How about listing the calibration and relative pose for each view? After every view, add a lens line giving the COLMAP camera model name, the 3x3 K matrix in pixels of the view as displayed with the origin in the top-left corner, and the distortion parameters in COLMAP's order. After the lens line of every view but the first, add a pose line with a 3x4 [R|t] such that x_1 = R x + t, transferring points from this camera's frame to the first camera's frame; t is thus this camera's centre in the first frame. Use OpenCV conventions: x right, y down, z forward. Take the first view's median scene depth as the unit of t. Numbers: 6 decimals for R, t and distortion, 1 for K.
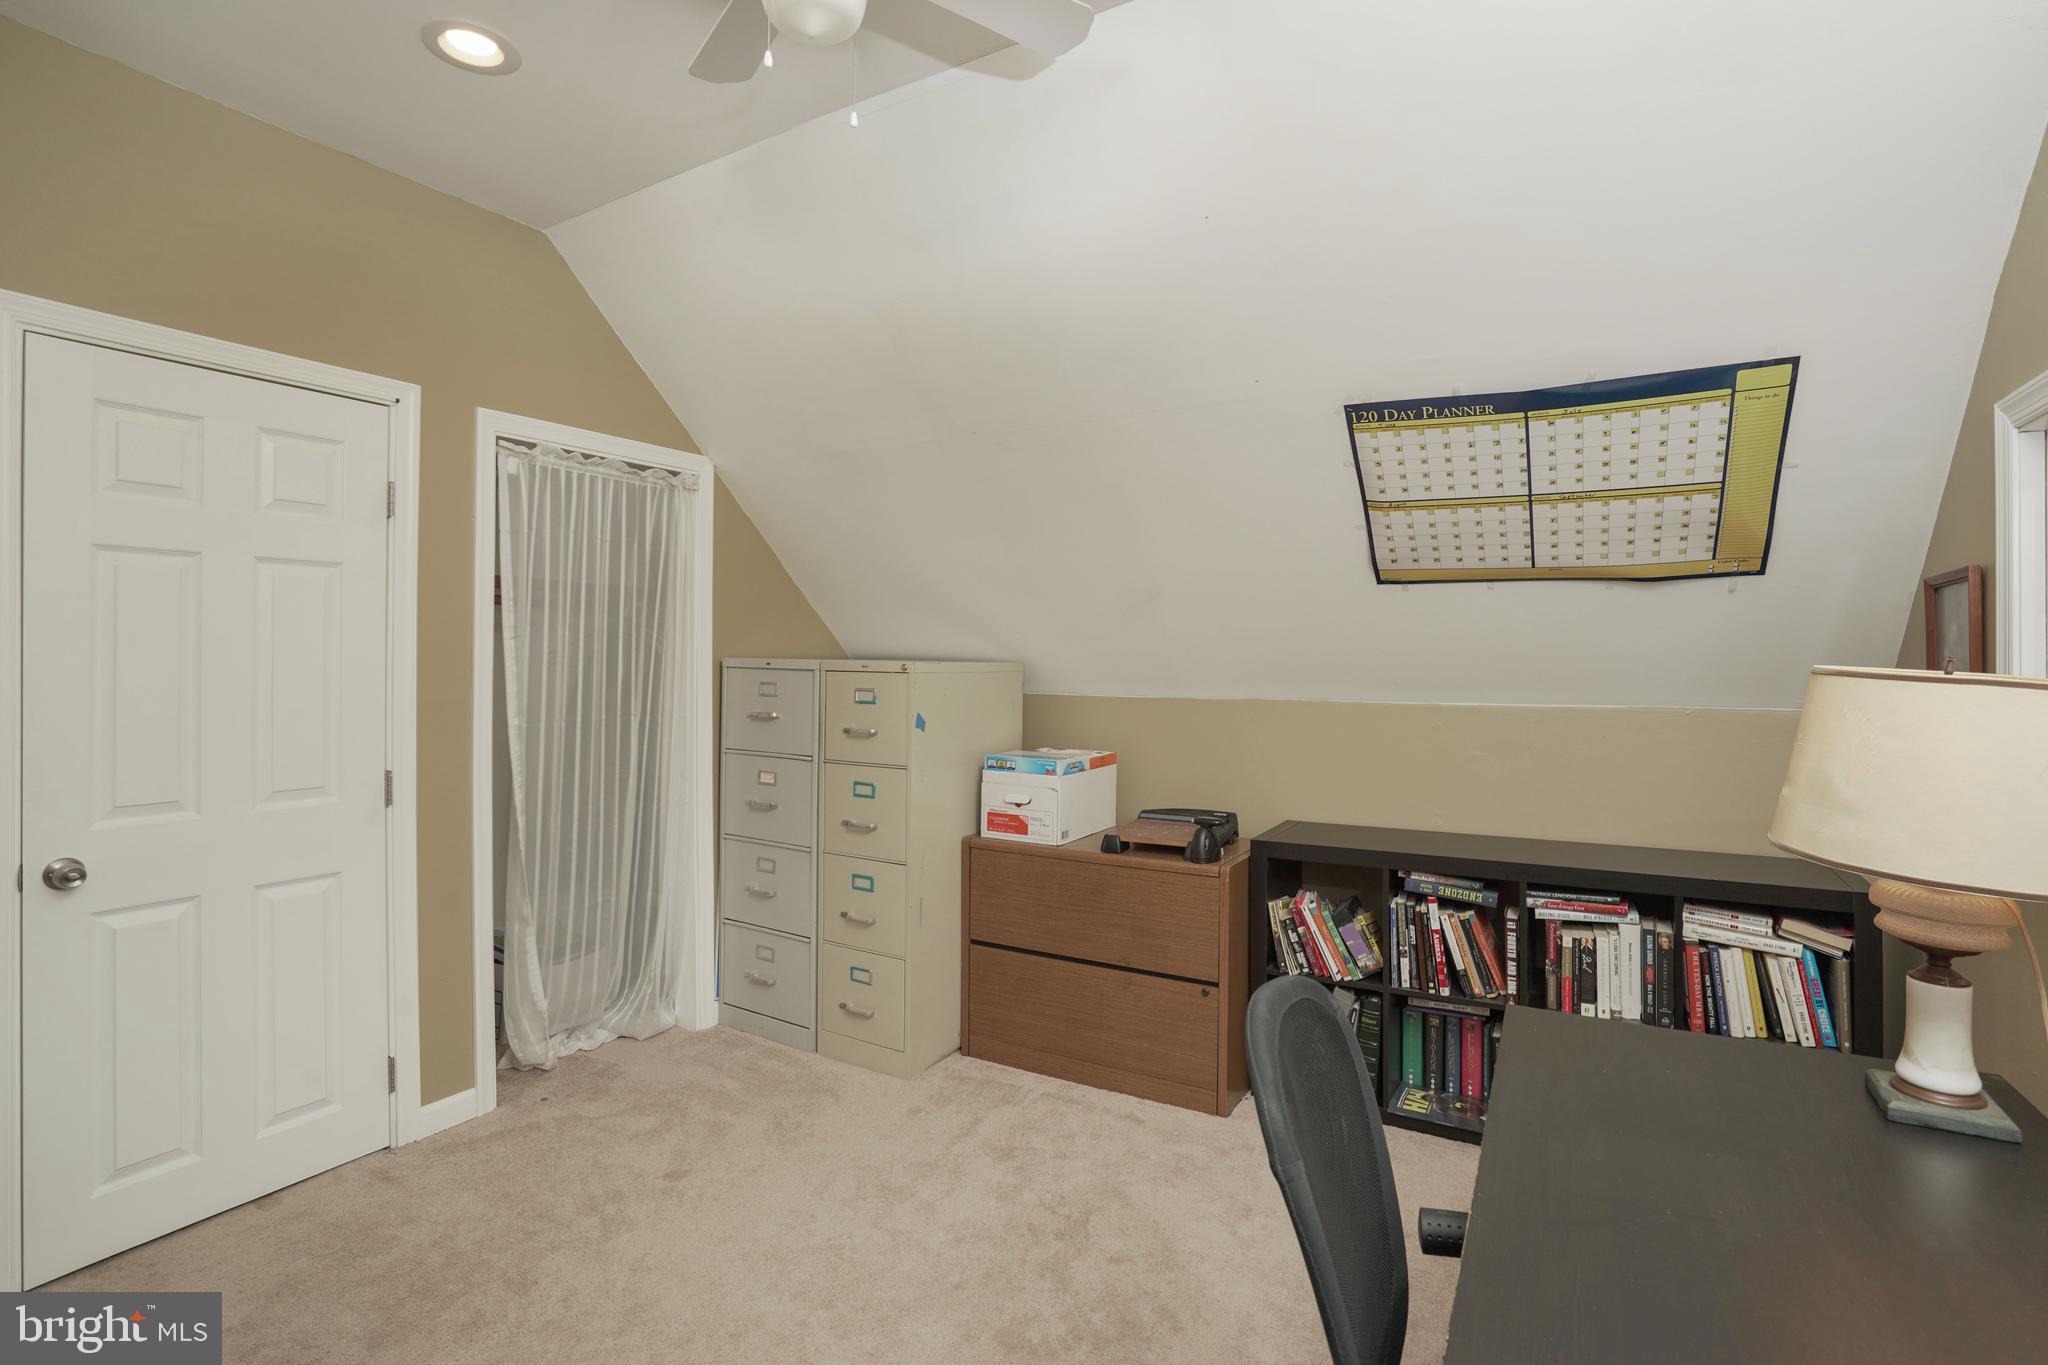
lens RADIAL K [[974.3, 0, 1017.9], [0, 974.3, 668.4], [0, 0, 1]] dist [-0.060228, 0.025465]
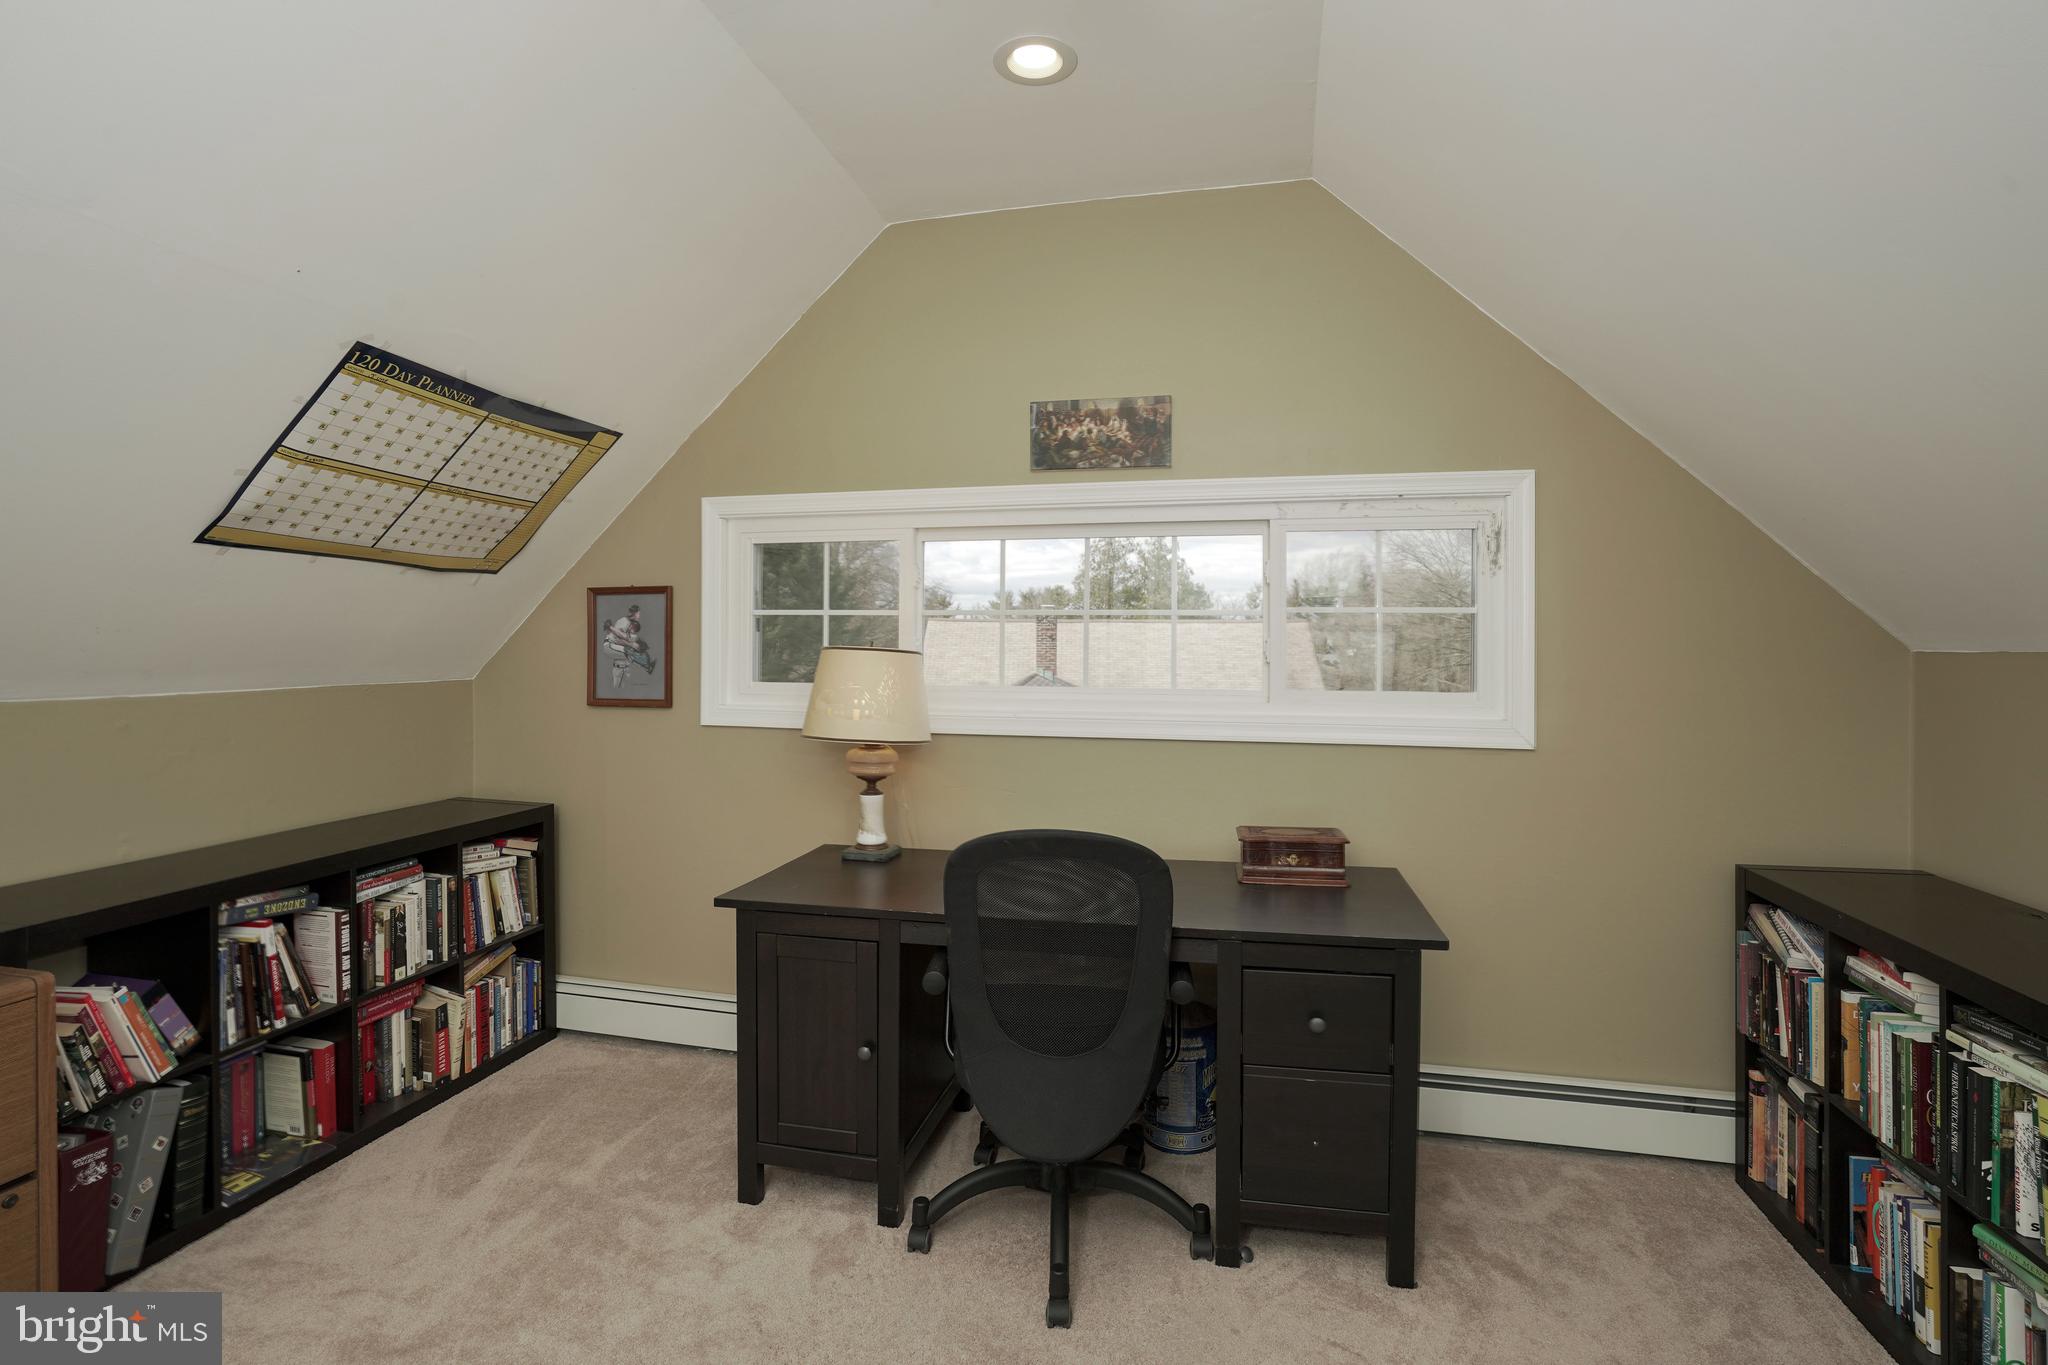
lens RADIAL K [[976.6, 0, 1019.8], [0, 976.6, 656.8], [0, 0, 1]] dist [-0.049104, 0.018012]
pose [[-0.297167, -0.017308, 0.954669, -0.628293], [-0.001081, 0.999841, 0.017790, -0.010911], [-0.954825, 0.004255, -0.297138, 0.682970]]
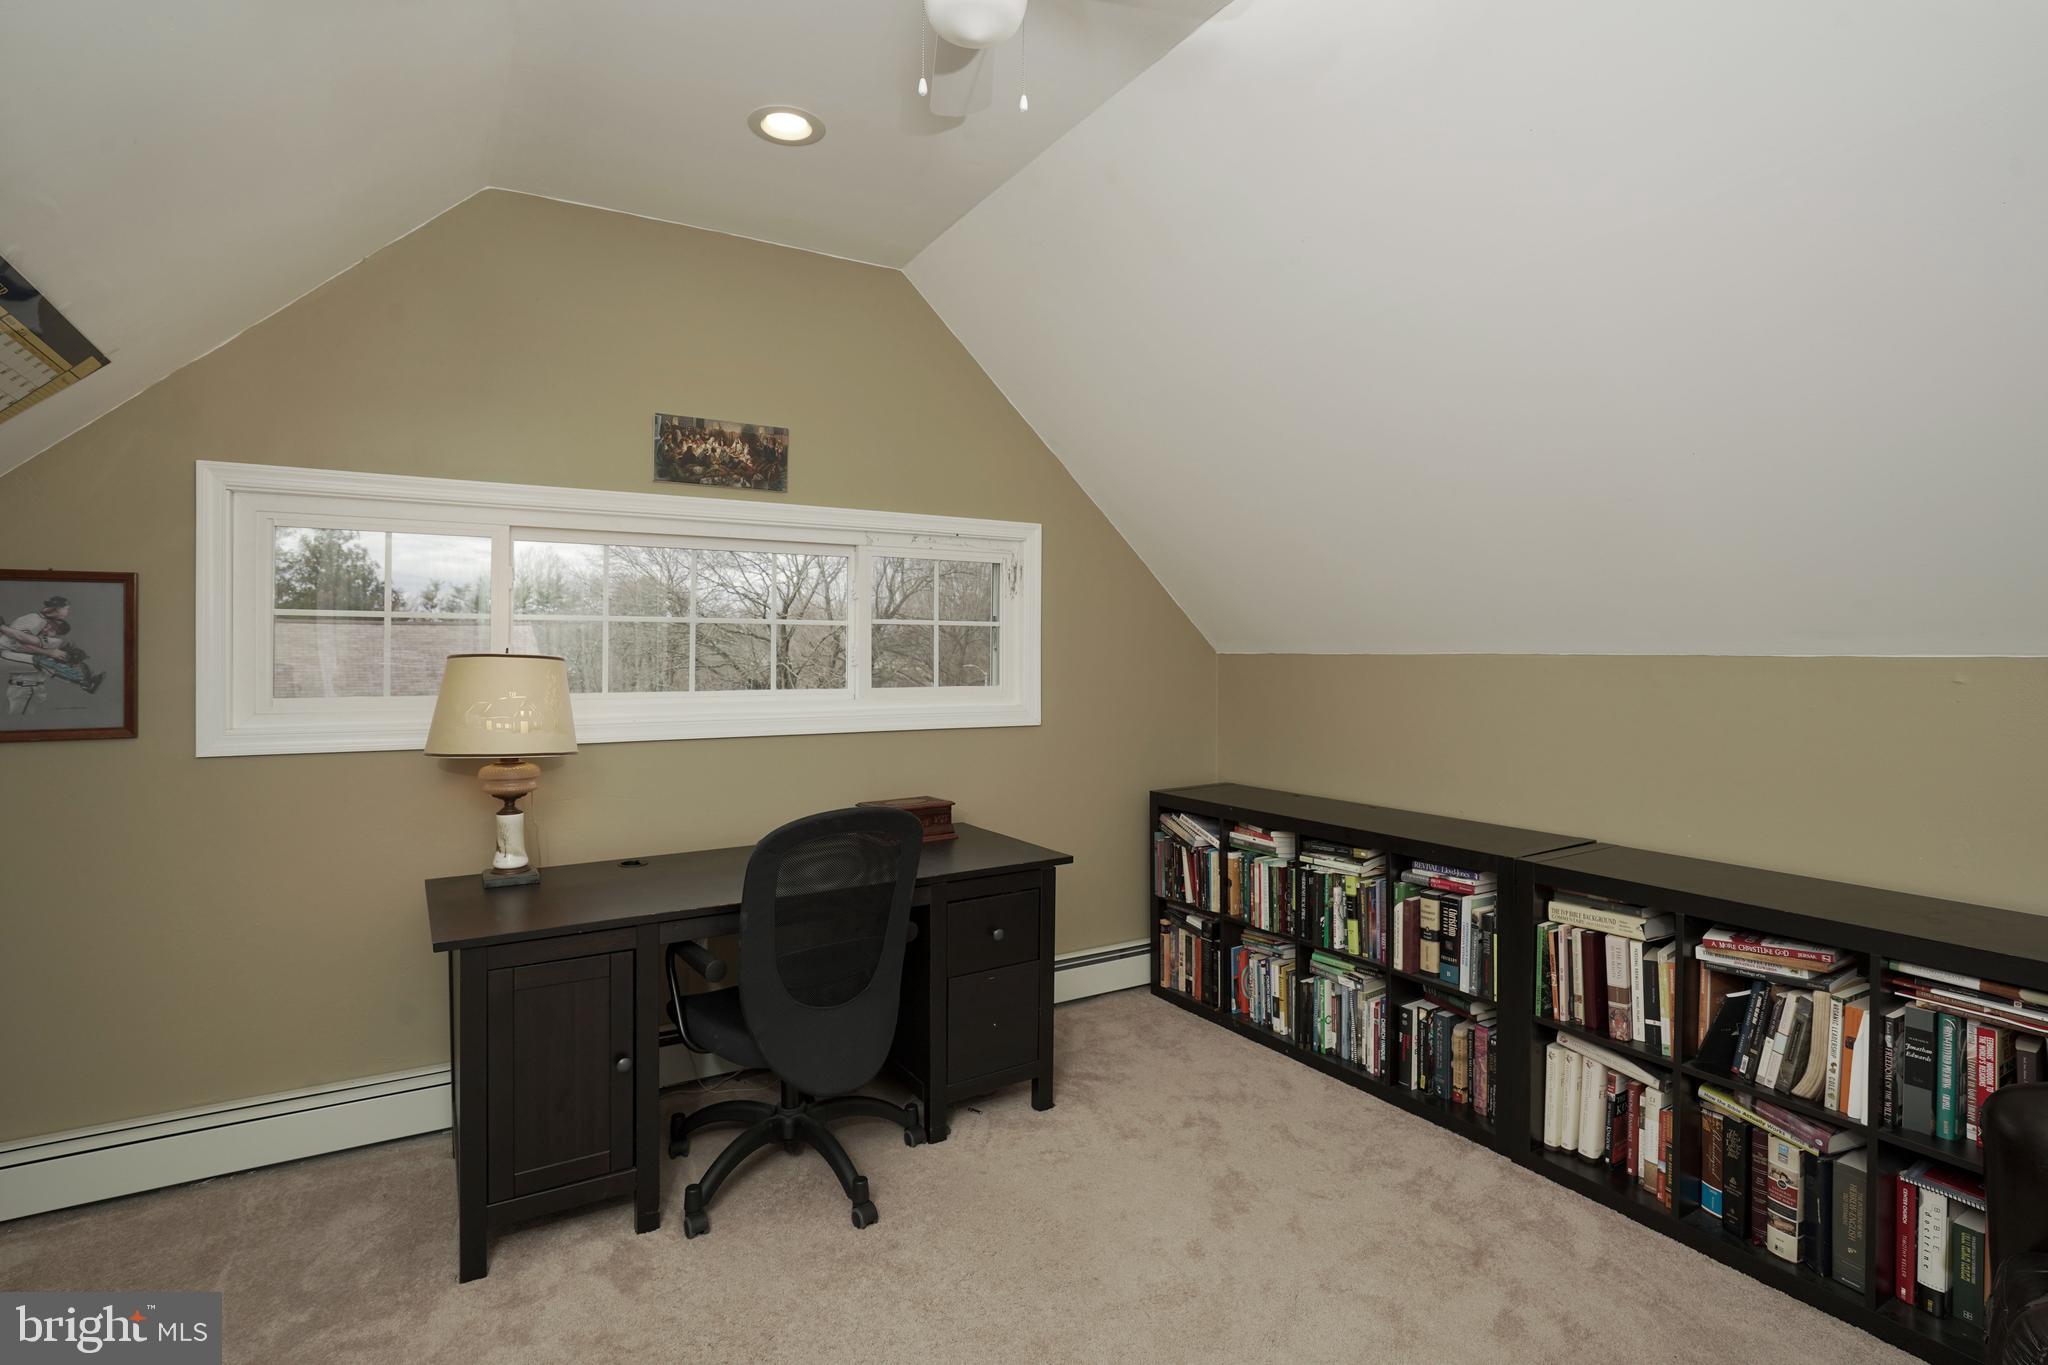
lens RADIAL K [[974.3, 0, 1017.9], [0, 974.3, 668.4], [0, 0, 1]] dist [-0.060228, 0.025465]
pose [[-0.881235, -0.012737, 0.472507, -0.461653], [-0.002676, 0.999755, 0.021958, -0.010443], [-0.472671, 0.018086, -0.881053, 1.158816]]
